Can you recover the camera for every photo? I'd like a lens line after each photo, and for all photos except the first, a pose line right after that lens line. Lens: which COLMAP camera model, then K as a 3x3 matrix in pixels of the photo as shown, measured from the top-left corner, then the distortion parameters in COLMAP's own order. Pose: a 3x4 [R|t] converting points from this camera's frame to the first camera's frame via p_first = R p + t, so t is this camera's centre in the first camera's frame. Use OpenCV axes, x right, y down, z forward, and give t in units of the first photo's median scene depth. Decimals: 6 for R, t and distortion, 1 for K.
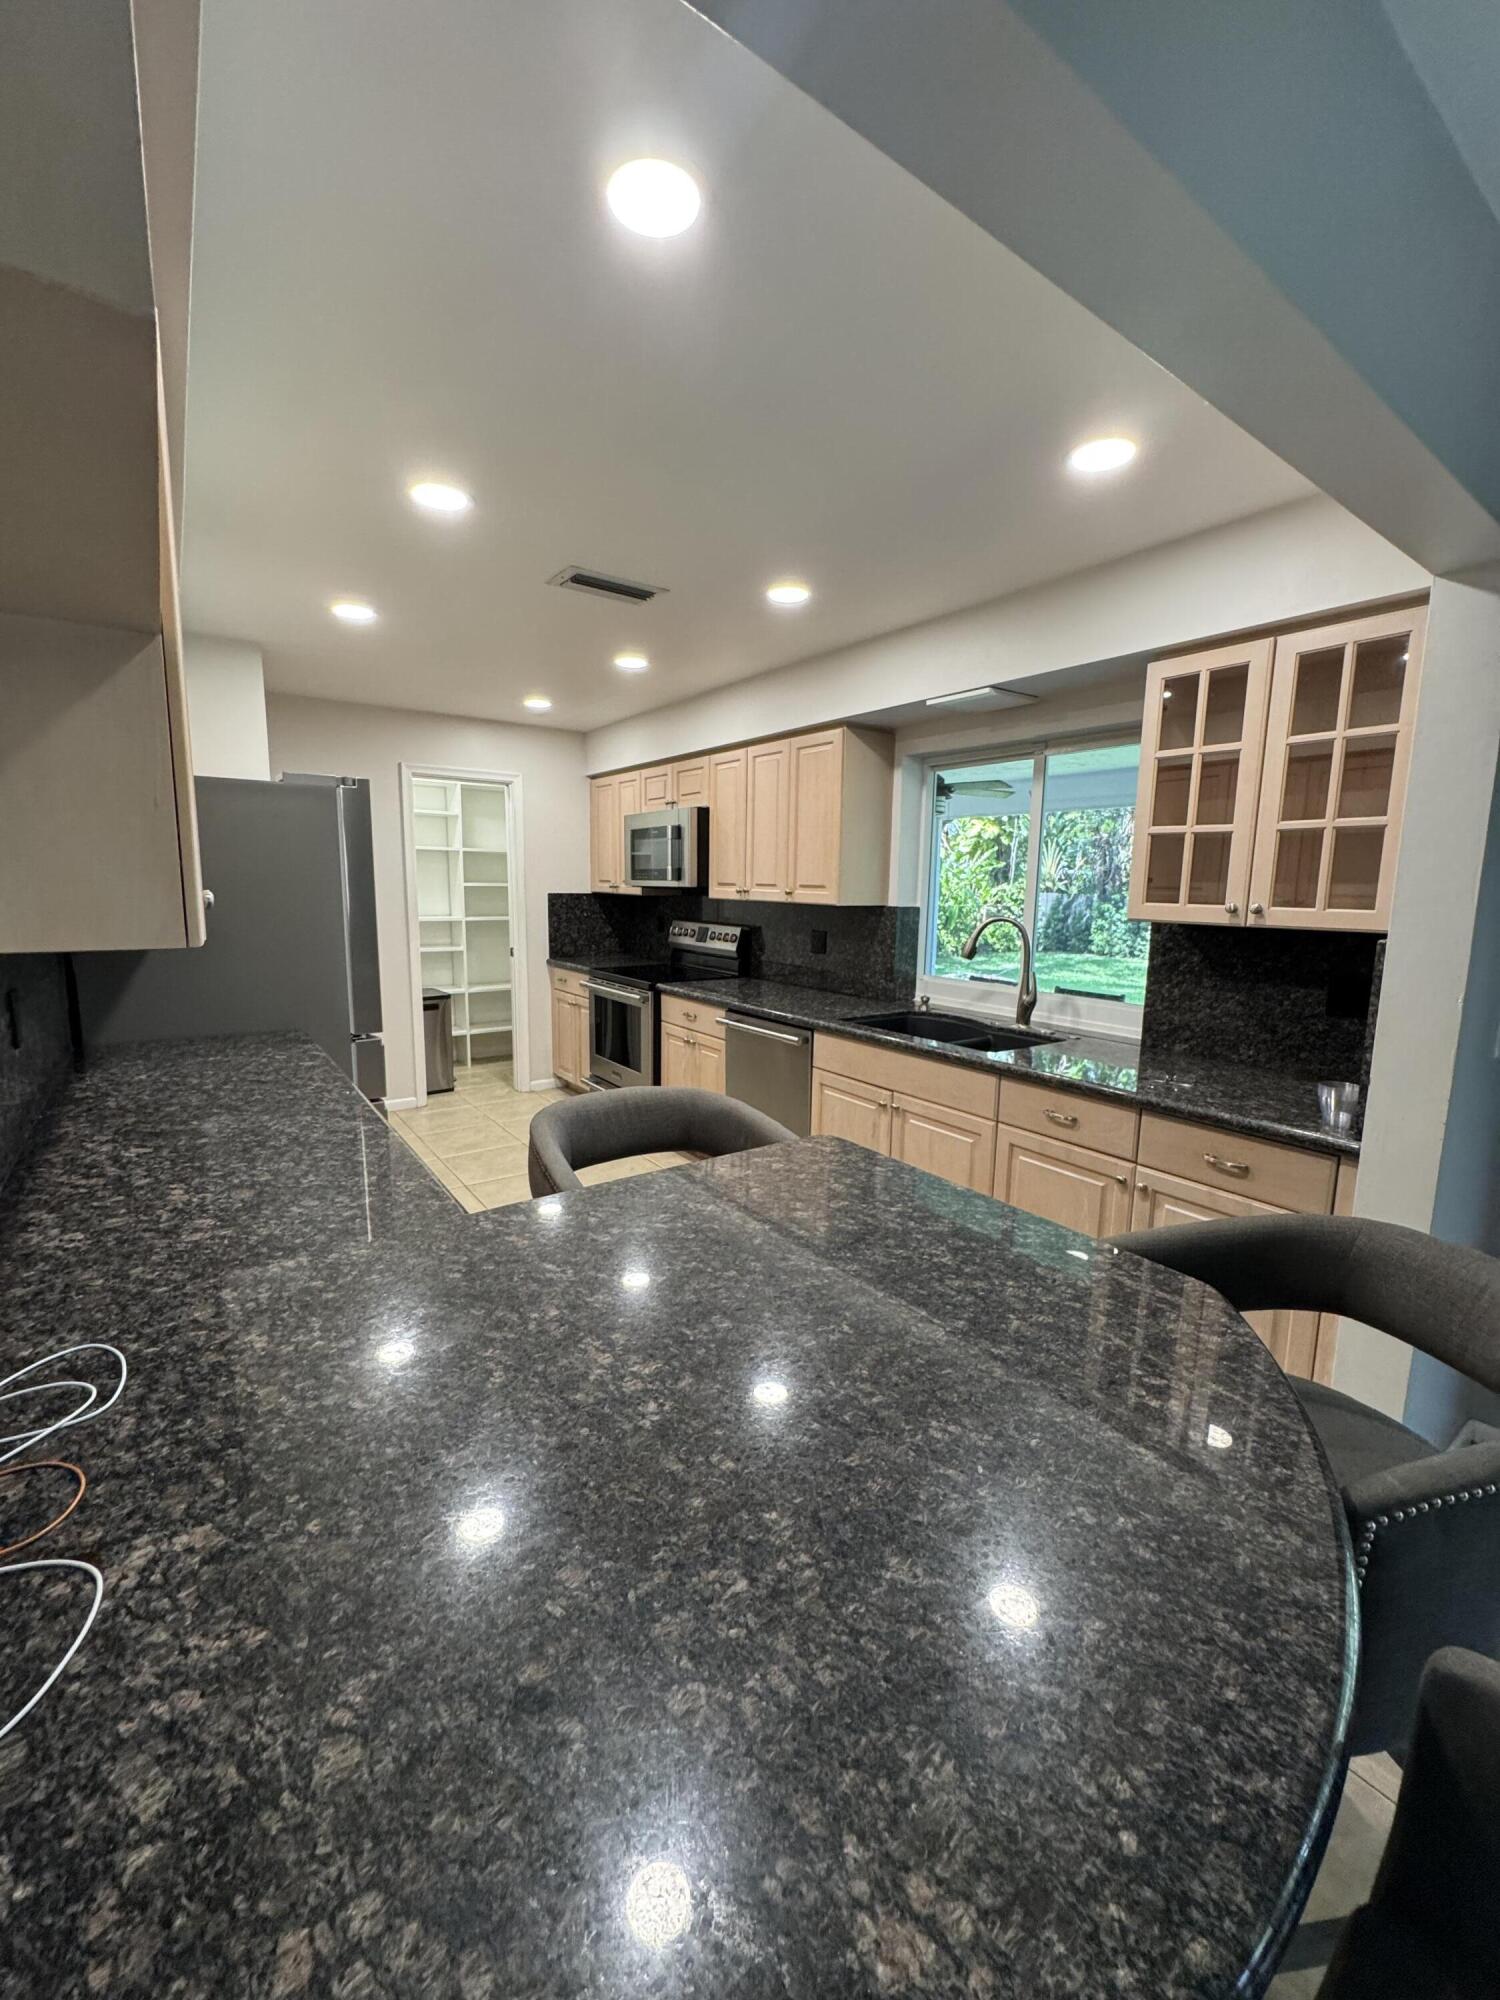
lens RADIAL K [[799.8, 0, 752.6], [0, 799.8, 998.5], [0, 0, 1]] dist [-0.000409, -0.000263]
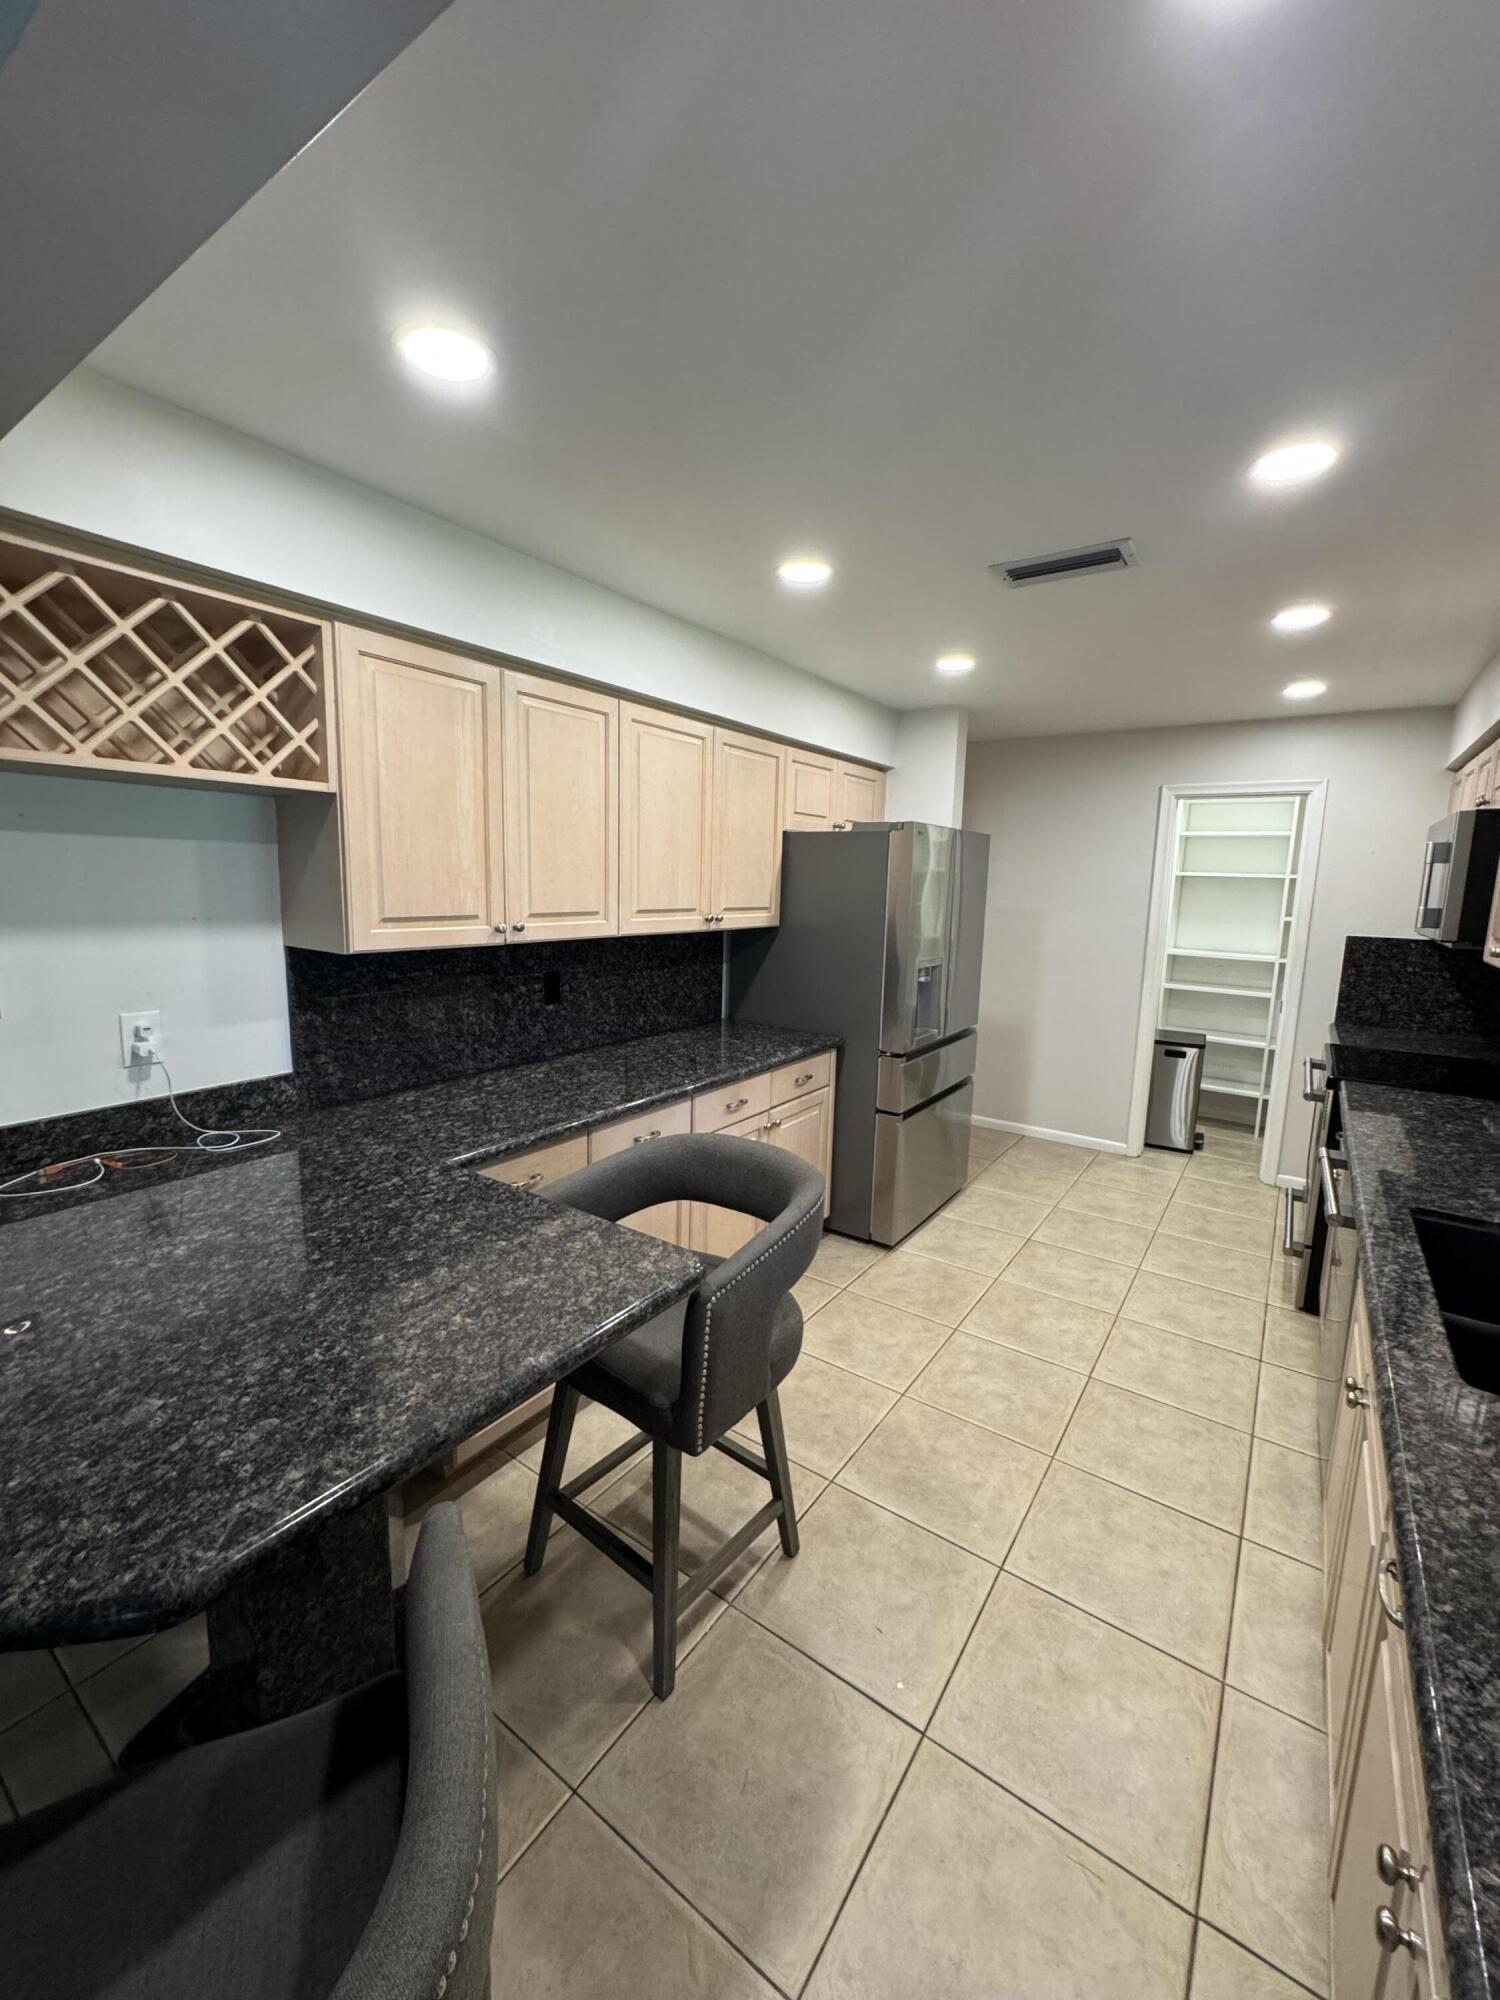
lens RADIAL K [[799.8, 0, 752.6], [0, 799.8, 998.5], [0, 0, 1]] dist [-0.000409, -0.000263]
pose [[0.323150, 0.134559, -0.936733, 1.007882], [-0.155448, 0.983942, 0.087715, -0.201701], [0.933493, 0.117268, 0.338878, 0.914996]]
